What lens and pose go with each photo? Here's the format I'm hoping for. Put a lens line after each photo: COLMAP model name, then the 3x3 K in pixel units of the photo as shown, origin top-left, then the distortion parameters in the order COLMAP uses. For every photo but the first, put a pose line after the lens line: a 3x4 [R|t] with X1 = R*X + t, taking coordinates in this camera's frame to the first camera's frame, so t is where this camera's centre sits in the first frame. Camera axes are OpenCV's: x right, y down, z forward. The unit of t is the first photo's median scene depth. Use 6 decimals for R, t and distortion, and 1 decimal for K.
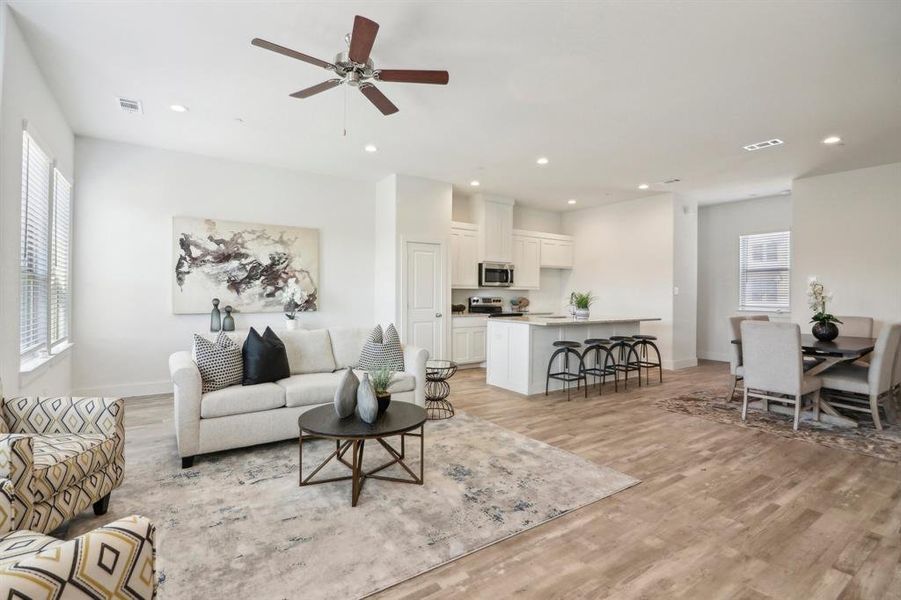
lens RADIAL K [[432.7, 0, 441.3], [0, 432.7, 291.7], [0, 0, 1]] dist [-0.004591, -0.009511]
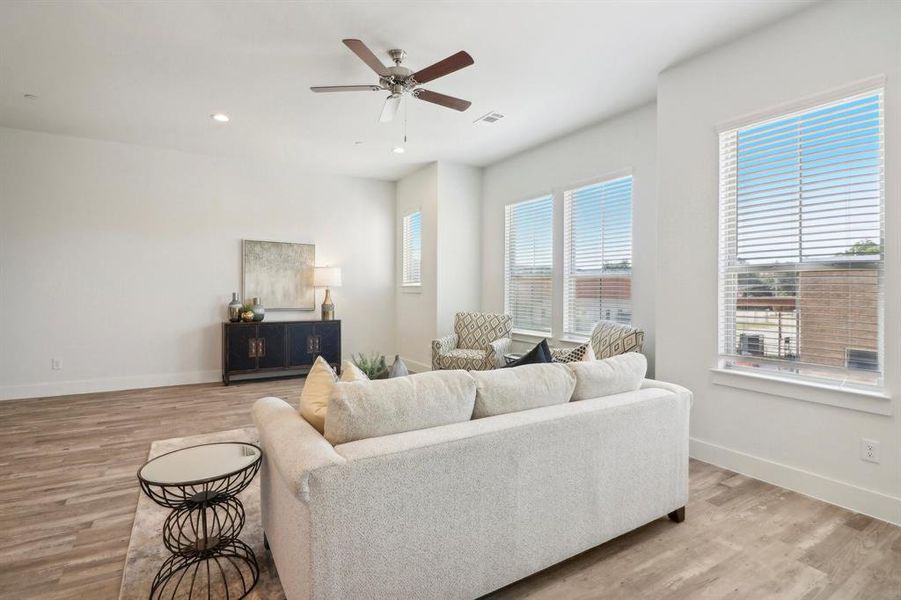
lens RADIAL K [[432.7, 0, 440.6], [0, 432.7, 285.4], [0, 0, 1]] dist [-0.004591, -0.009511]
pose [[-0.998842, -0.010536, 0.046943, -0.194258], [-0.011175, 0.999848, -0.013353, 0.007448], [-0.046796, -0.013863, -0.998808, 1.097816]]
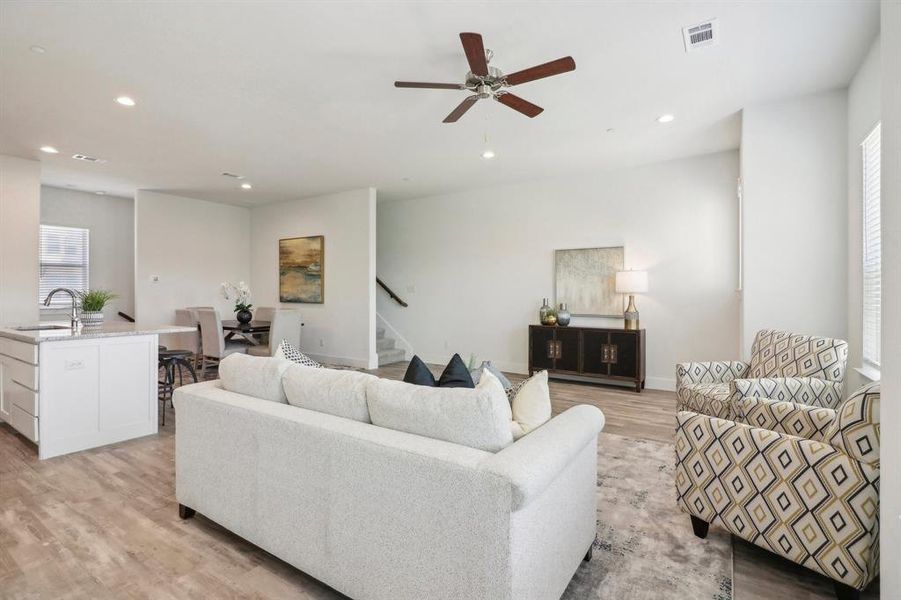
lens RADIAL K [[432.7, 0, 438.0], [0, 432.7, 293.9], [0, 0, 1]] dist [-0.004591, -0.009511]
pose [[-0.363848, -0.007980, 0.931424, -0.607966], [-0.009029, 0.999947, 0.005040, 0.001578], [-0.931415, -0.006577, -0.363901, 0.787340]]
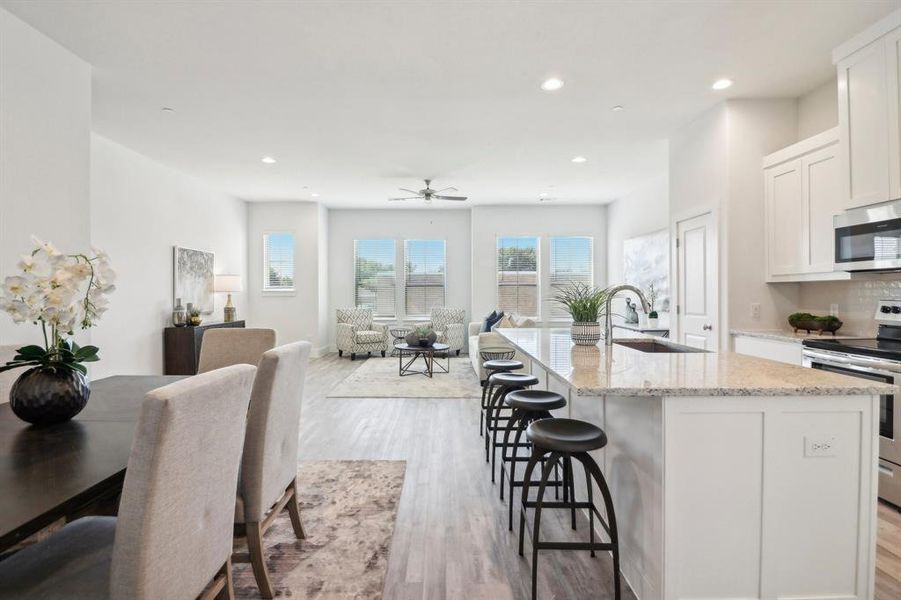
lens RADIAL K [[432.7, 0, 444.9], [0, 432.7, 292.0], [0, 0, 1]] dist [-0.004591, -0.009511]
pose [[-0.556808, -0.010092, -0.830580, 0.859244], [-0.000368, 0.999929, -0.011903, 0.013915], [0.830641, -0.006322, -0.556772, 1.232062]]
